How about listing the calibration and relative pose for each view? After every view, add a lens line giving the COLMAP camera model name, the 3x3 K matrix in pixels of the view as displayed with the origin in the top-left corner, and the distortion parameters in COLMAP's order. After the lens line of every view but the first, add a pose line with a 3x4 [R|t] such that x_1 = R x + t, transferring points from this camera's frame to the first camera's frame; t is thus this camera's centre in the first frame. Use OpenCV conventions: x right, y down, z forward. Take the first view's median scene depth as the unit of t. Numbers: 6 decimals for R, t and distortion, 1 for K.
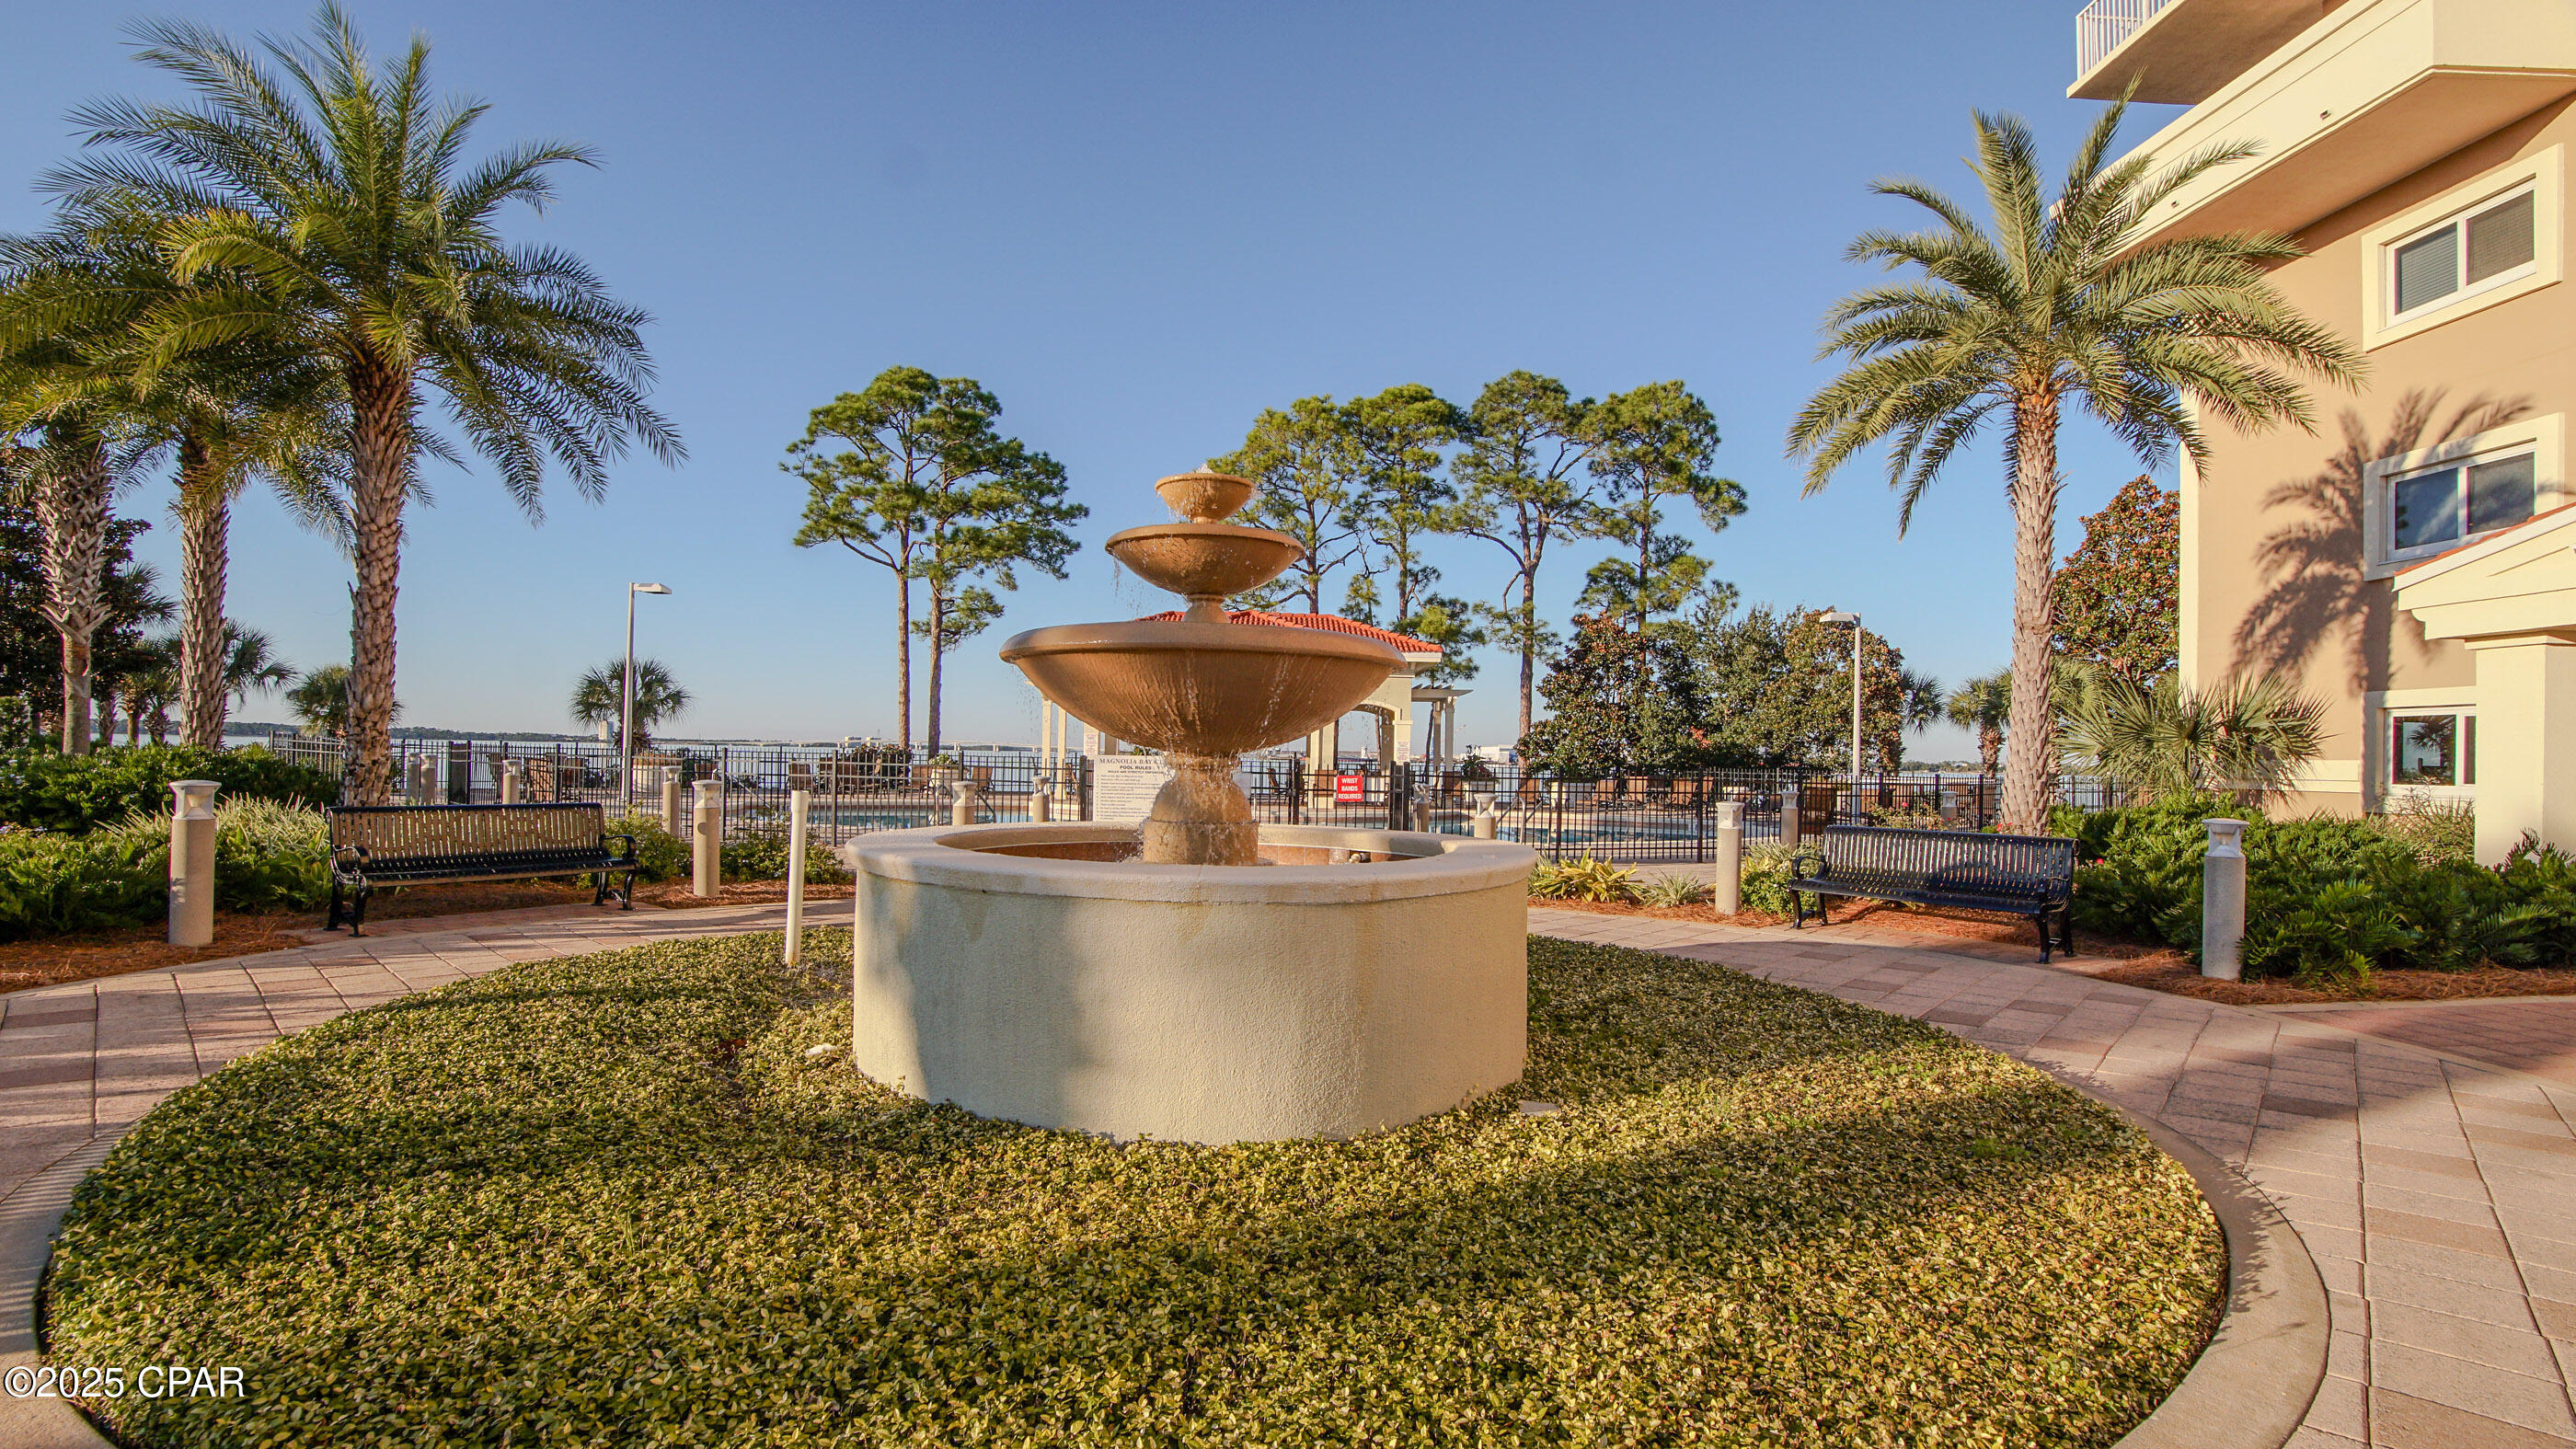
lens RADIAL K [[1385.7, 0, 1288.0], [0, 1385.7, 724.5], [0, 0, 1]] dist [-0.002841, -0.000700]
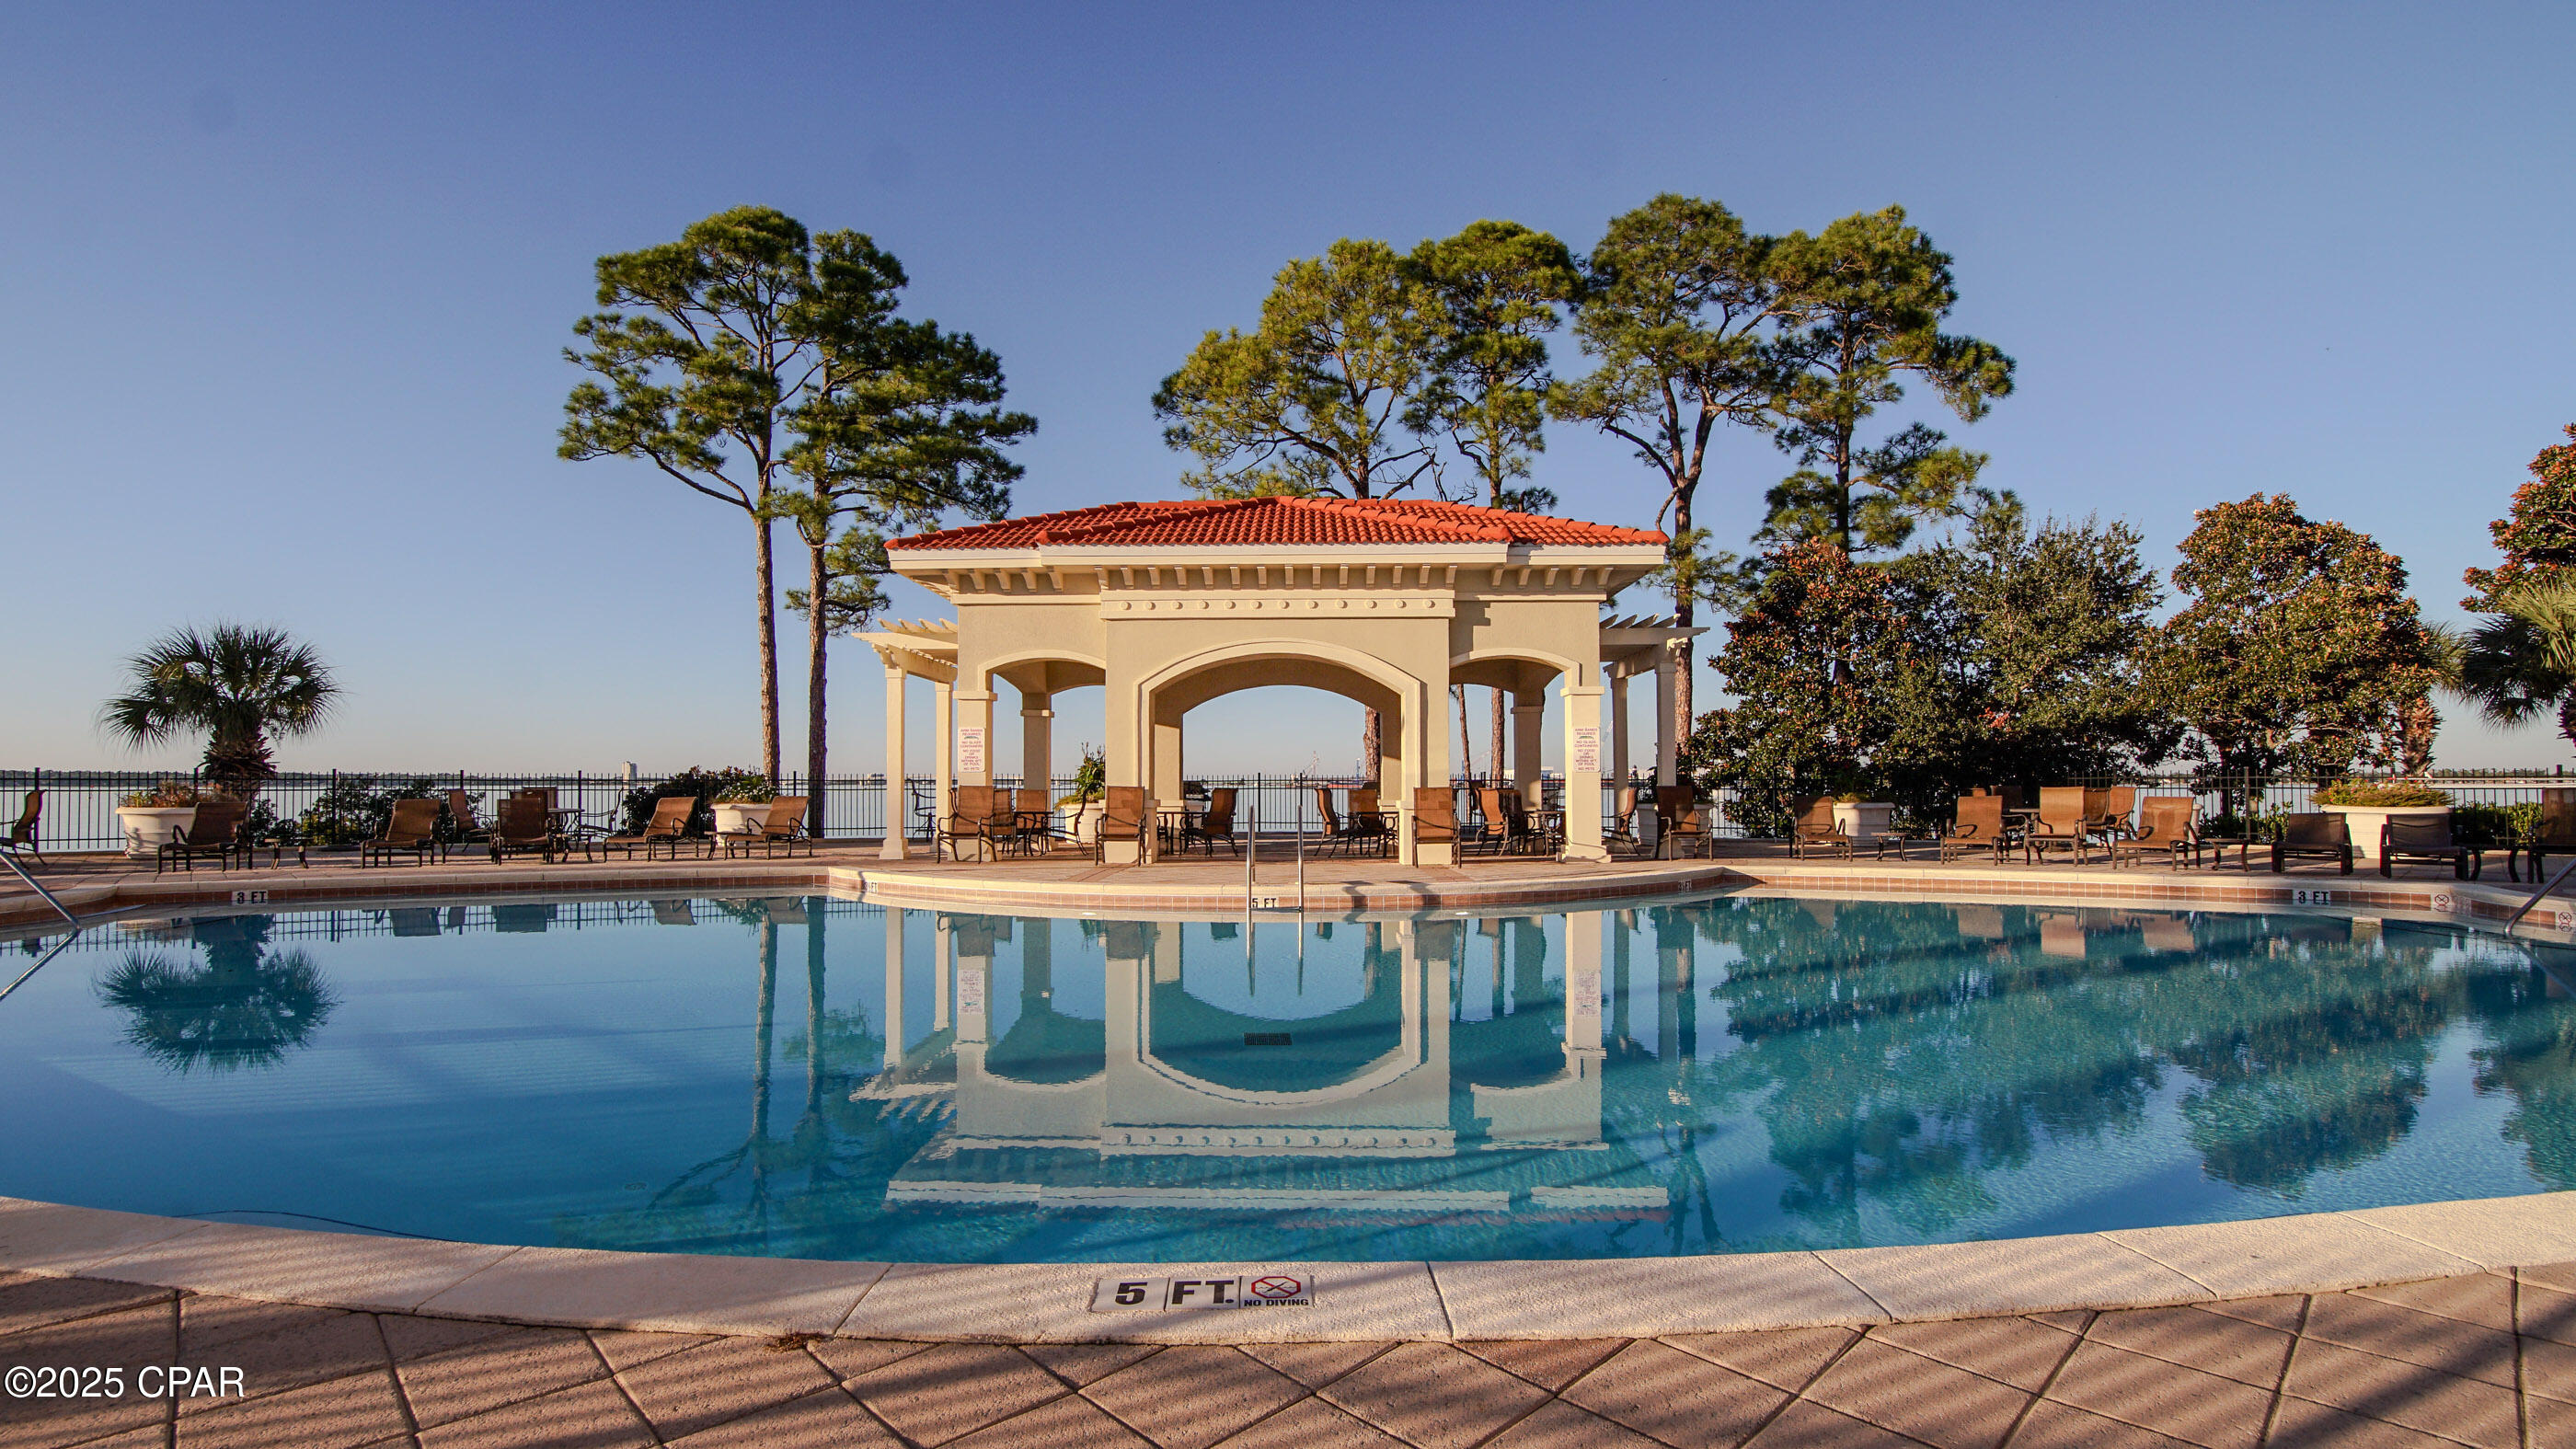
lens RADIAL K [[1385.7, 0, 1288.0], [0, 1385.7, 724.5], [0, 0, 1]] dist [-0.002841, -0.000700]
pose [[0.999562, -0.022882, -0.018774, -0.009683], [0.022516, 0.999557, -0.019459, 0.012053], [0.019211, 0.019028, 0.999634, 0.326719]]
